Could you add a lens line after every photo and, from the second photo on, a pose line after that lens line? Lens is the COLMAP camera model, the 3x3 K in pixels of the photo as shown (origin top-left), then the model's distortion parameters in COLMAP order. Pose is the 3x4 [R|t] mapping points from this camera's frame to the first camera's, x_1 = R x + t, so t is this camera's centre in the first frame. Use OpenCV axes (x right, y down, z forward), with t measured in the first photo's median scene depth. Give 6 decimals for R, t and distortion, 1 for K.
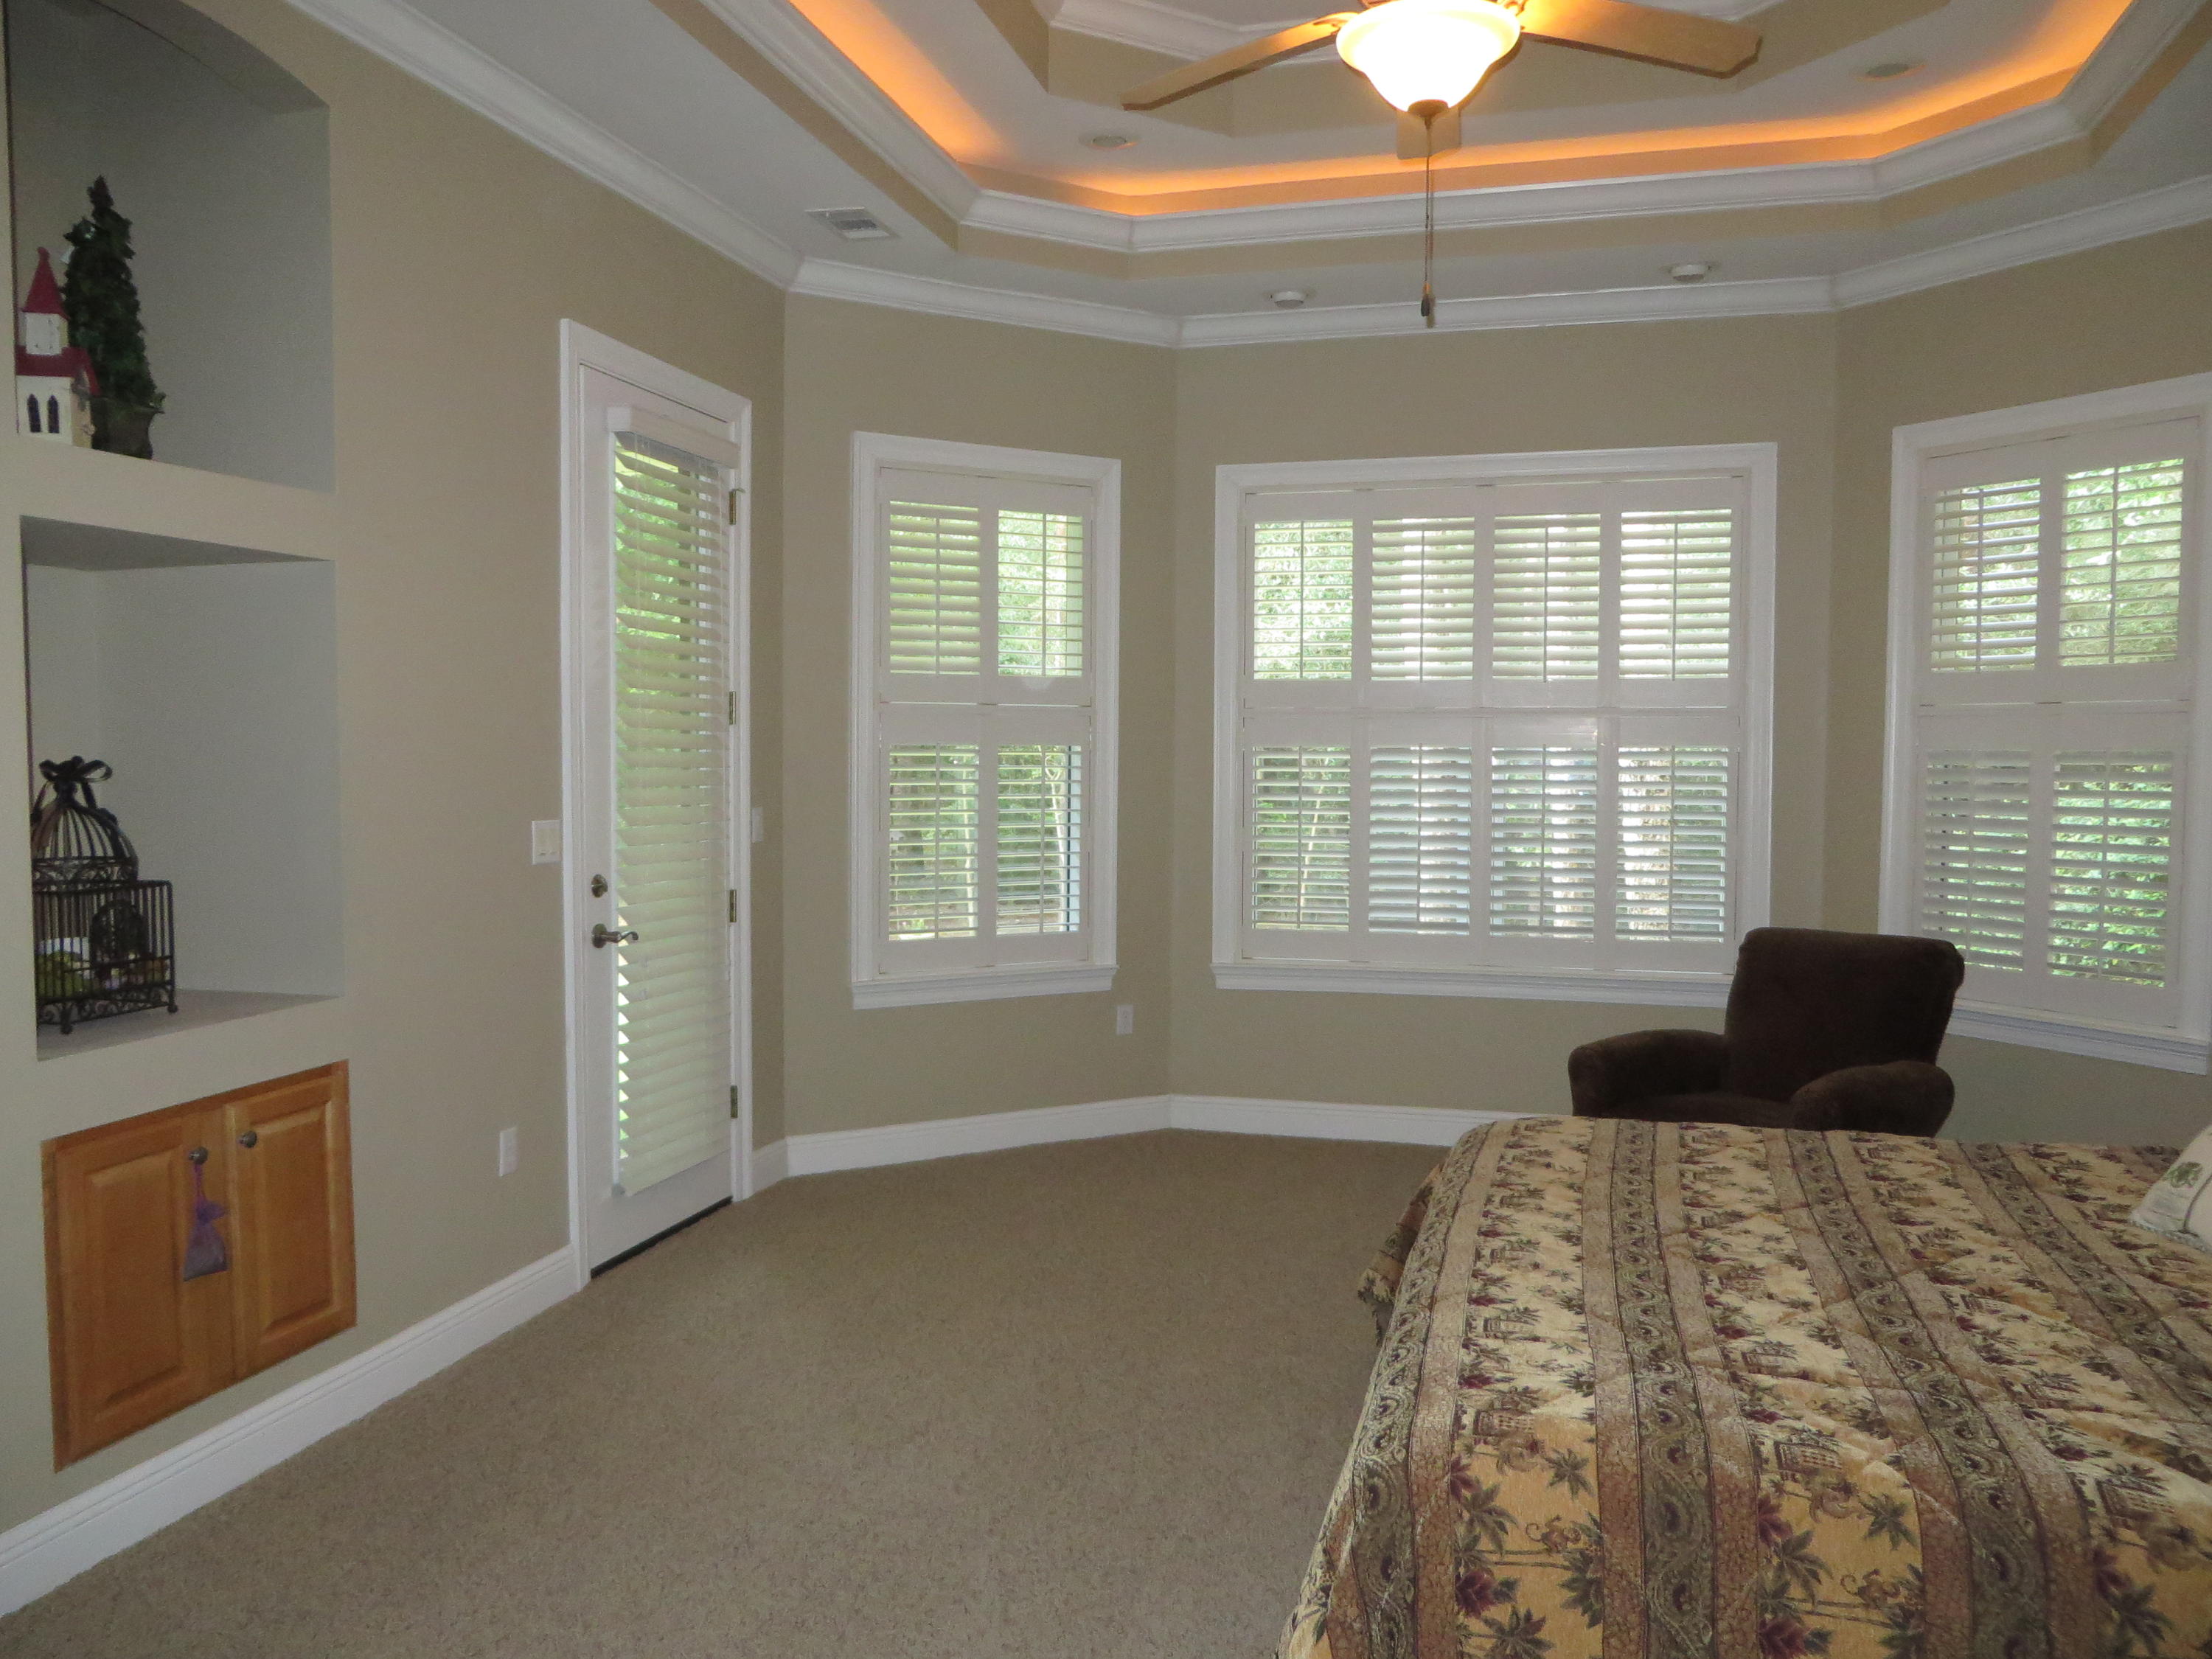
lens RADIAL K [[1657.1, 0, 1116.5], [0, 1657.1, 832.9], [0, 0, 1]] dist [-0.019353, 0.006886]
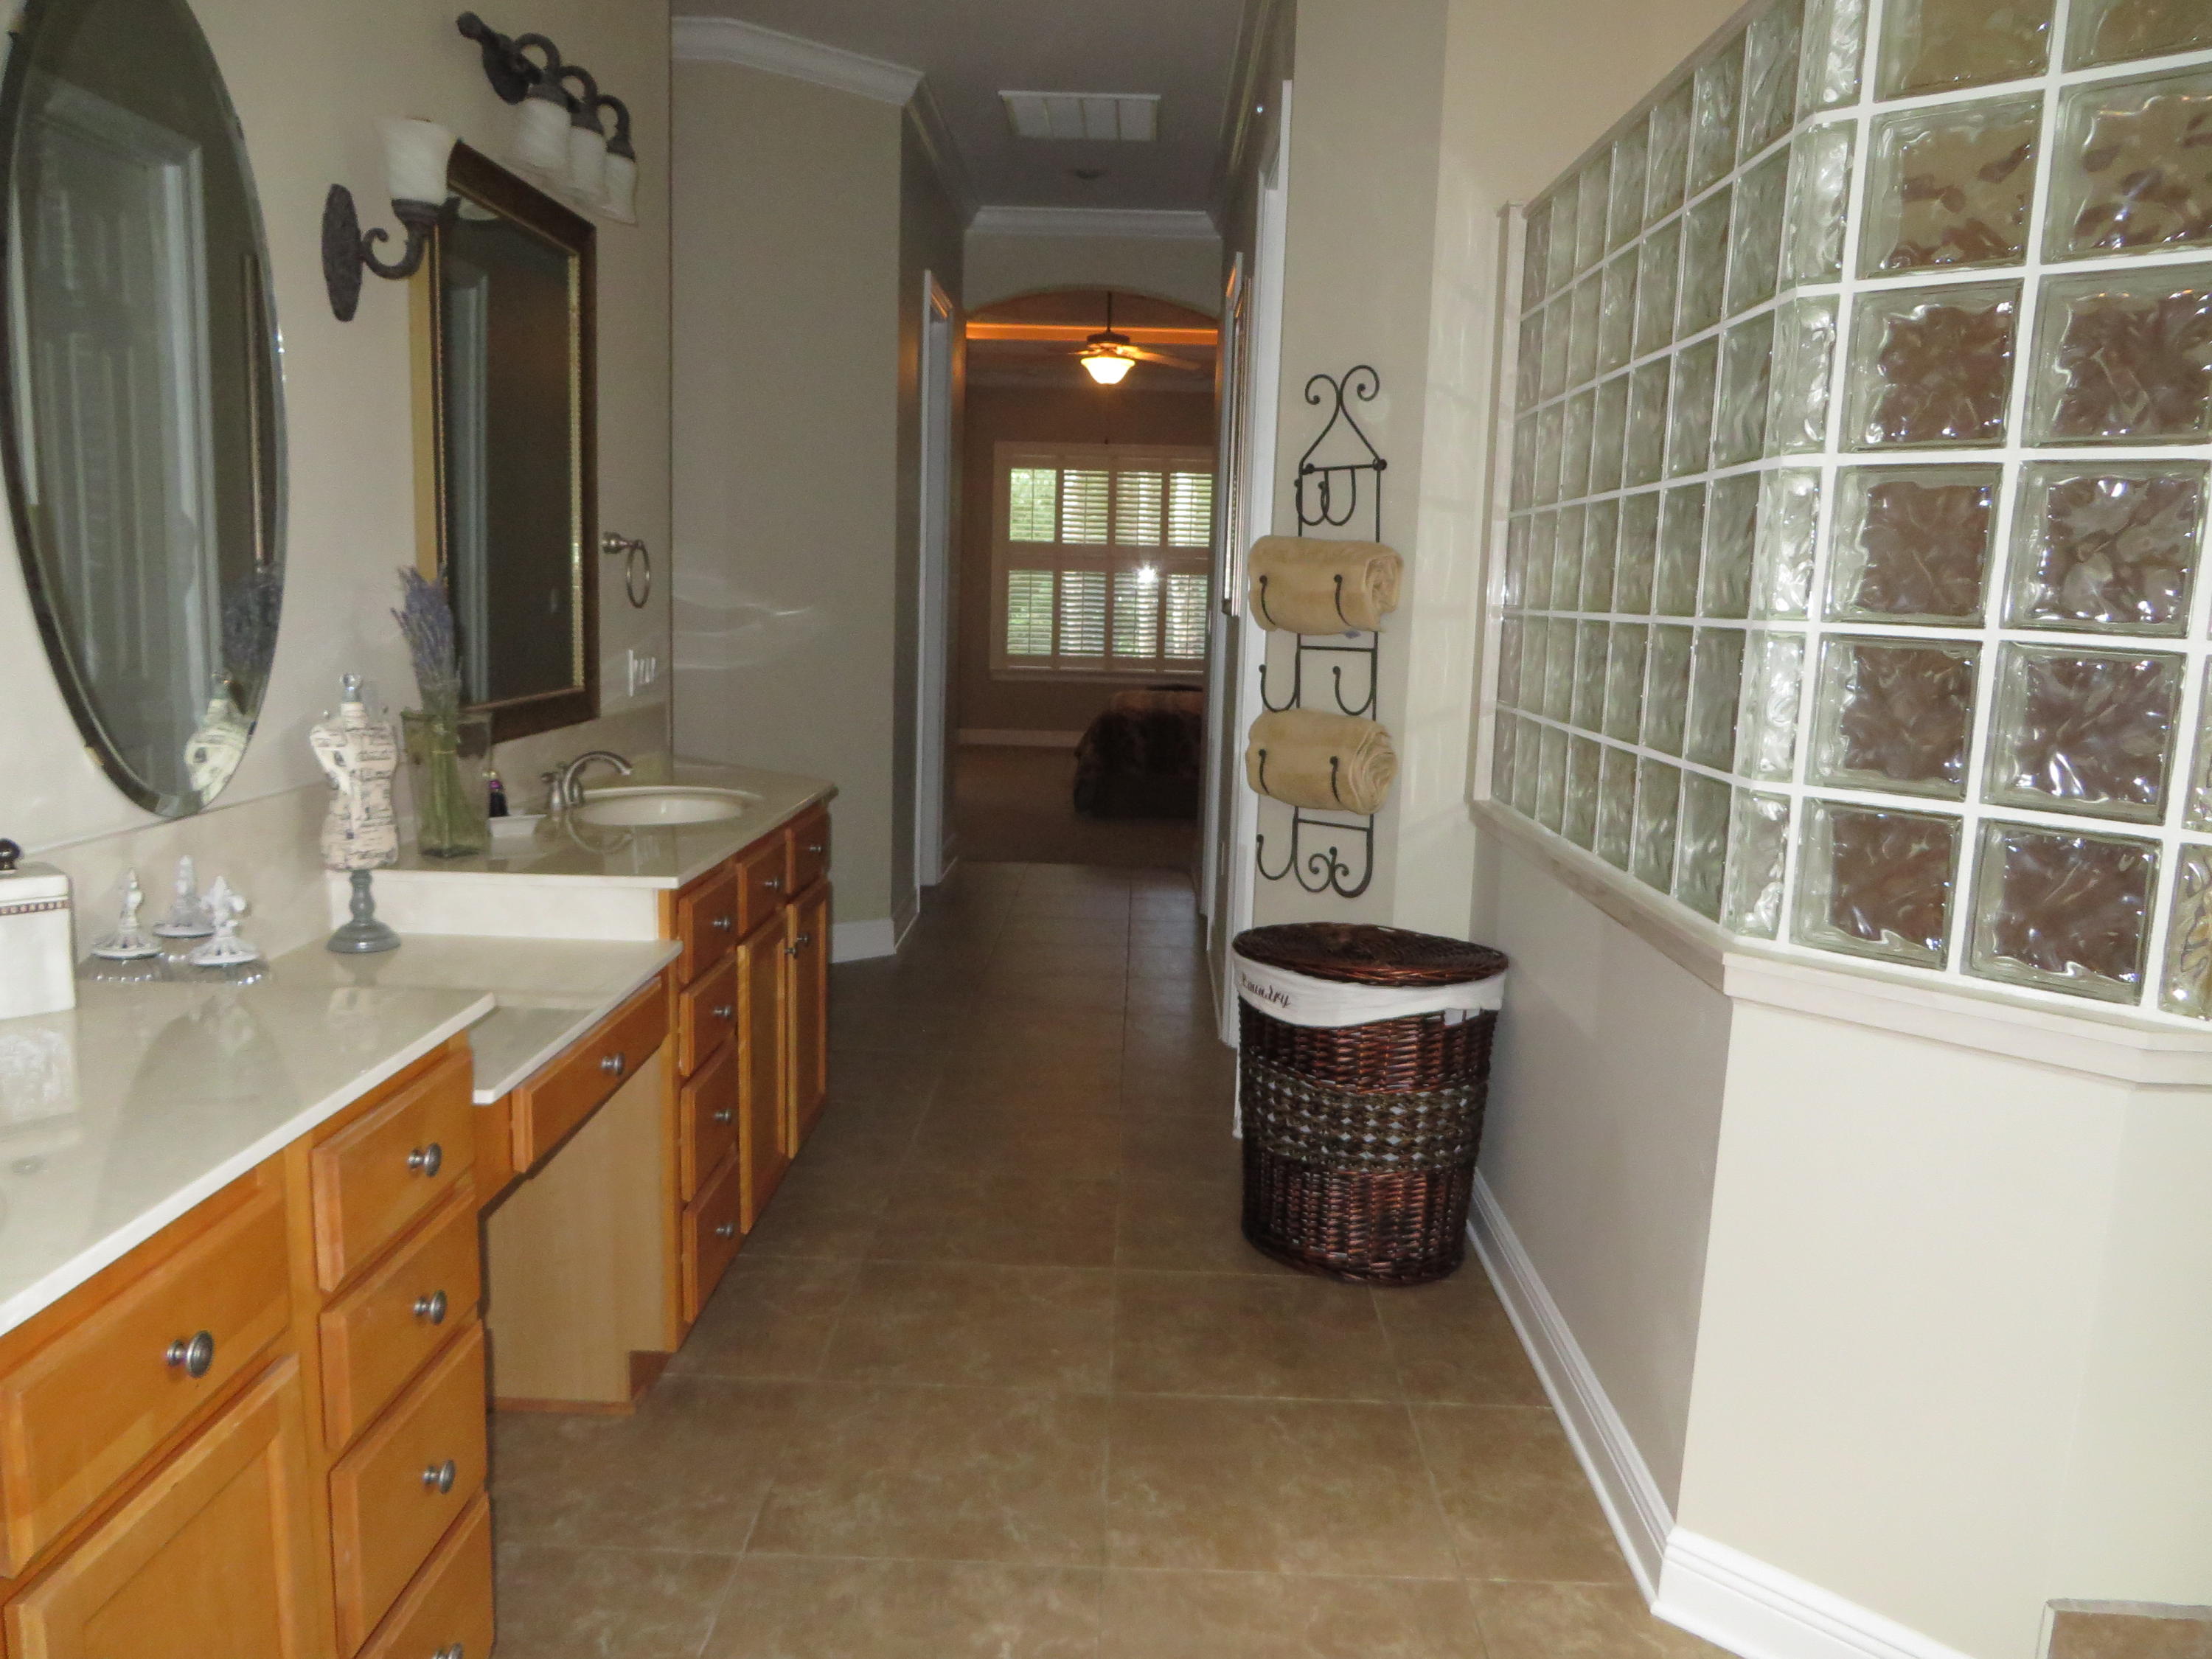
lens RADIAL K [[1657.1, 0, 1110.8], [0, 1657.1, 828.5], [0, 0, 1]] dist [-0.019353, 0.006886]
pose [[0.972025, -0.003569, 0.234851, -0.382779], [-0.017316, 0.996075, 0.086803, 0.121544], [-0.234239, -0.088441, 0.968148, -1.504541]]
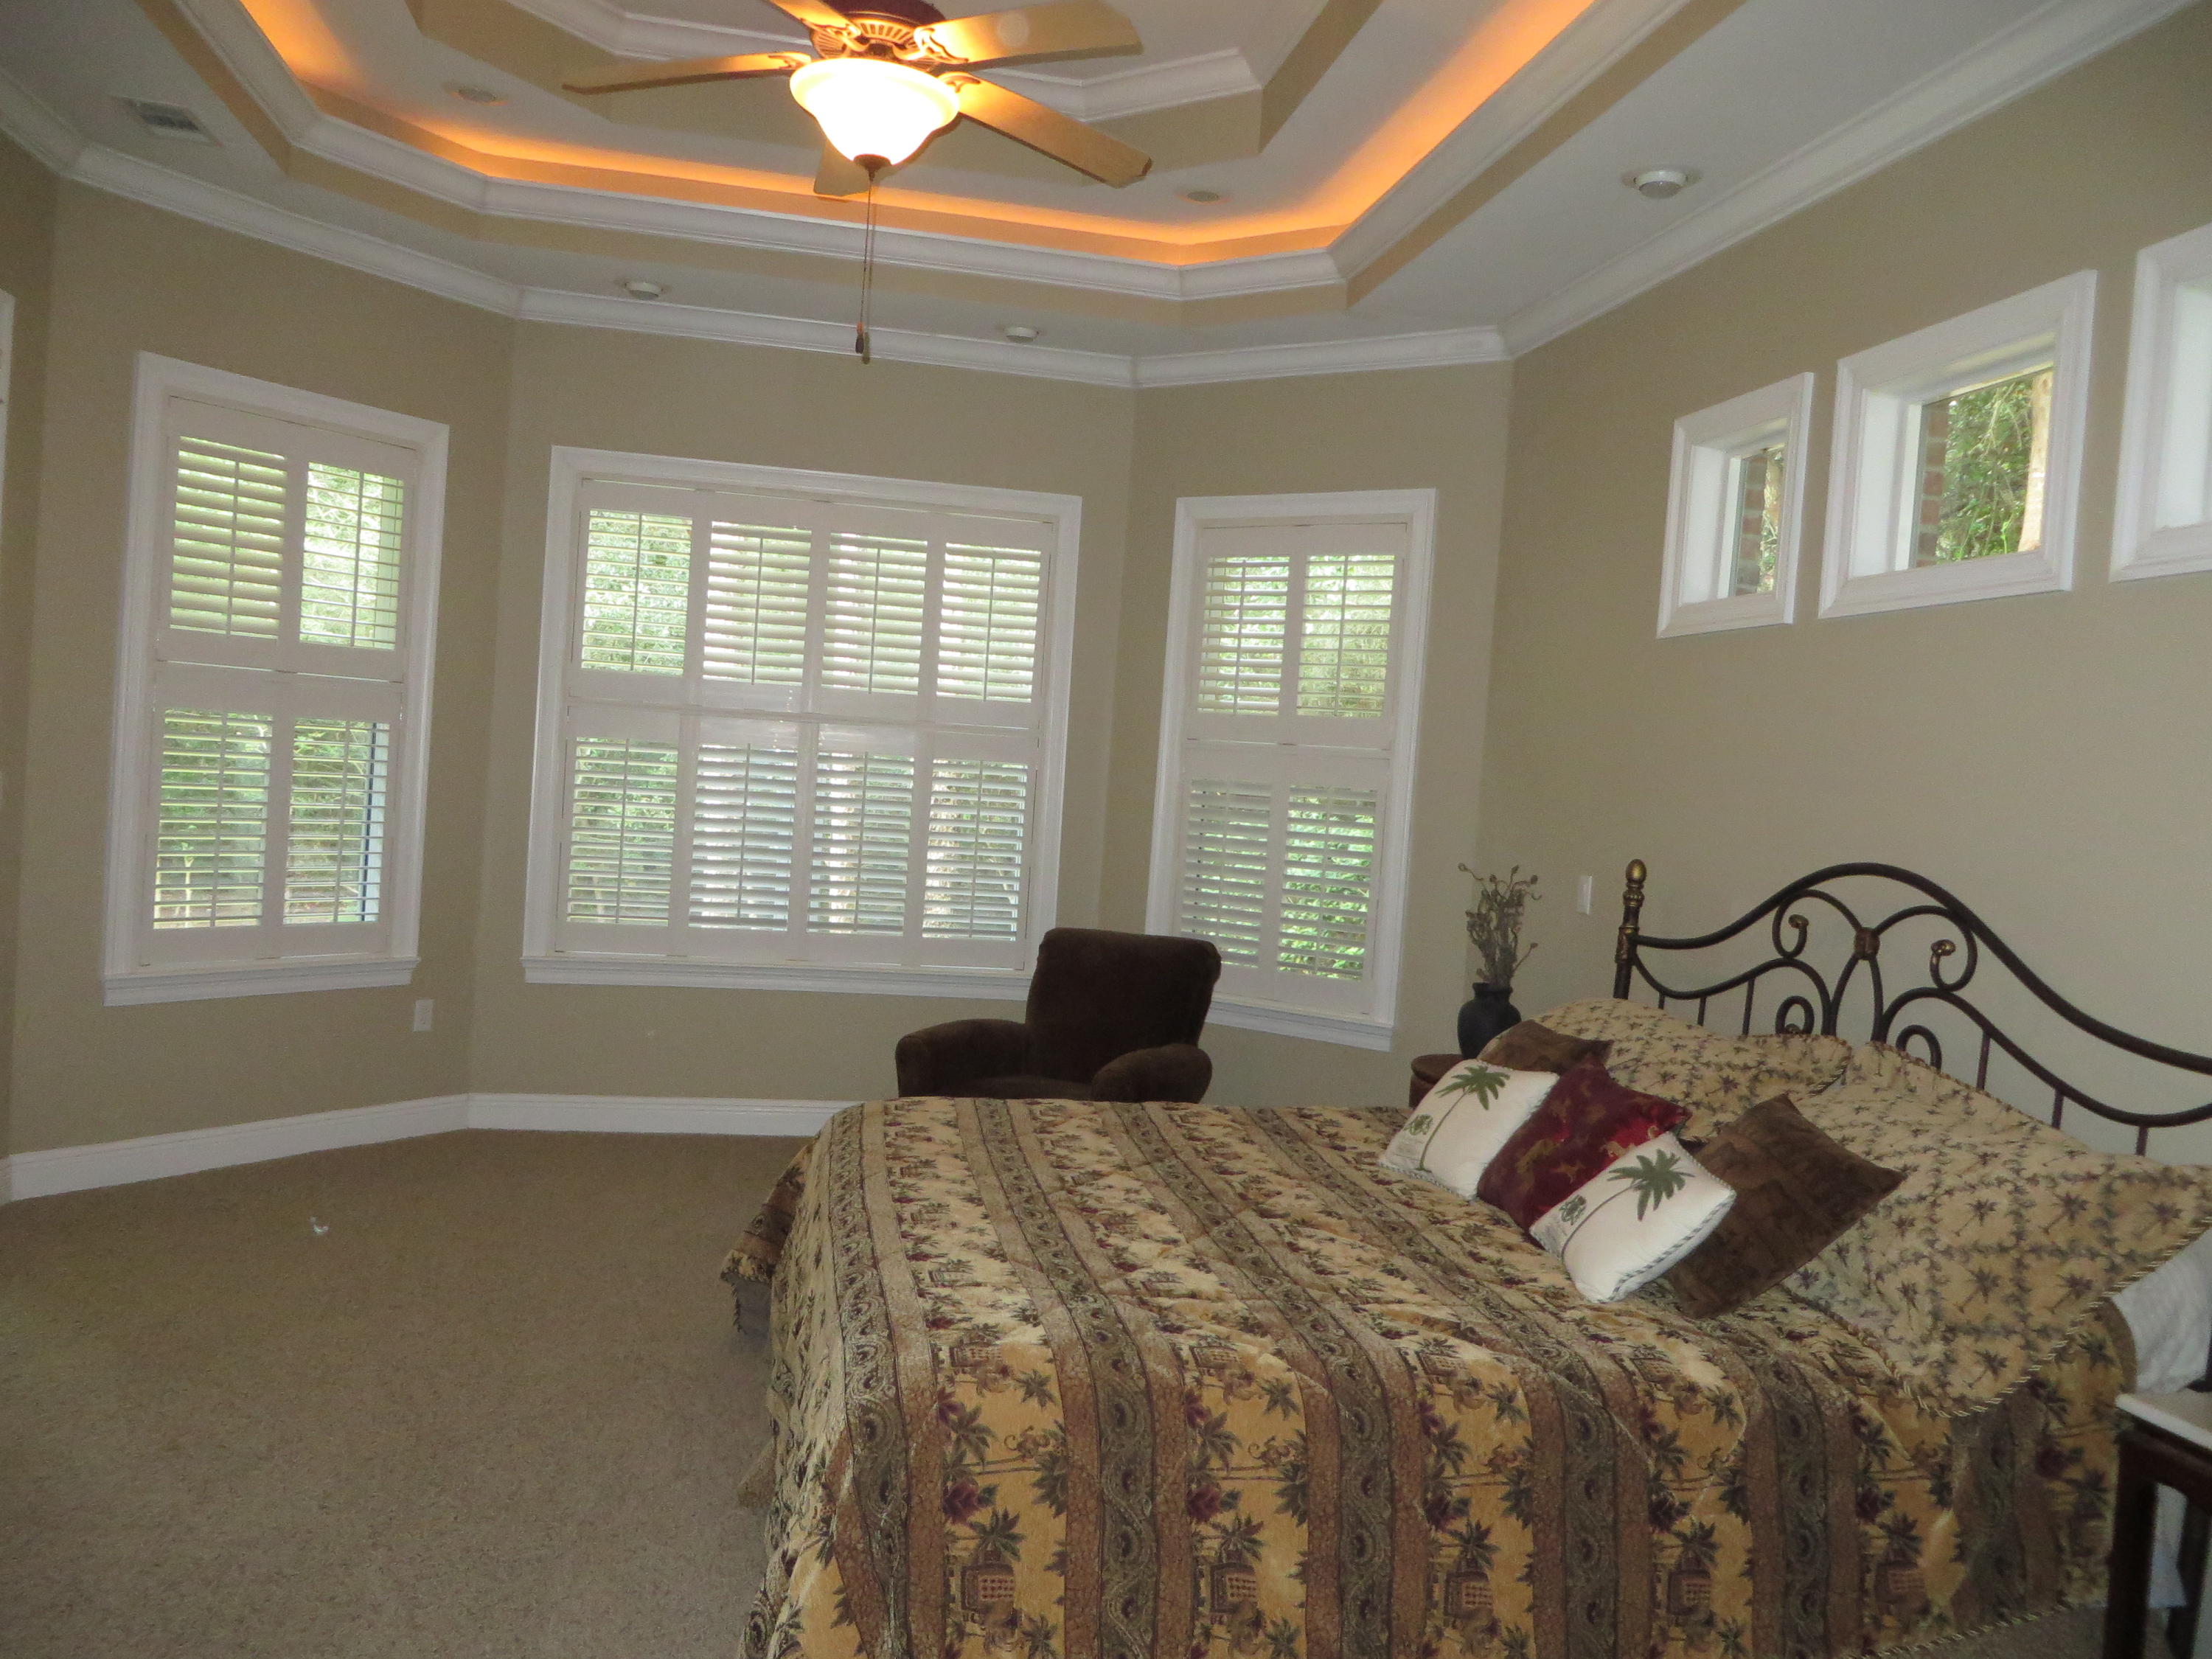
lens RADIAL K [[1657.1, 0, 1117.9], [0, 1657.1, 837.0], [0, 0, 1]] dist [-0.019353, 0.006886]
pose [[0.894309, 0.039590, 0.445694, -0.080669], [-0.040668, 0.999147, -0.007150, 0.001890], [-0.445597, -0.011731, 0.895157, -0.024642]]
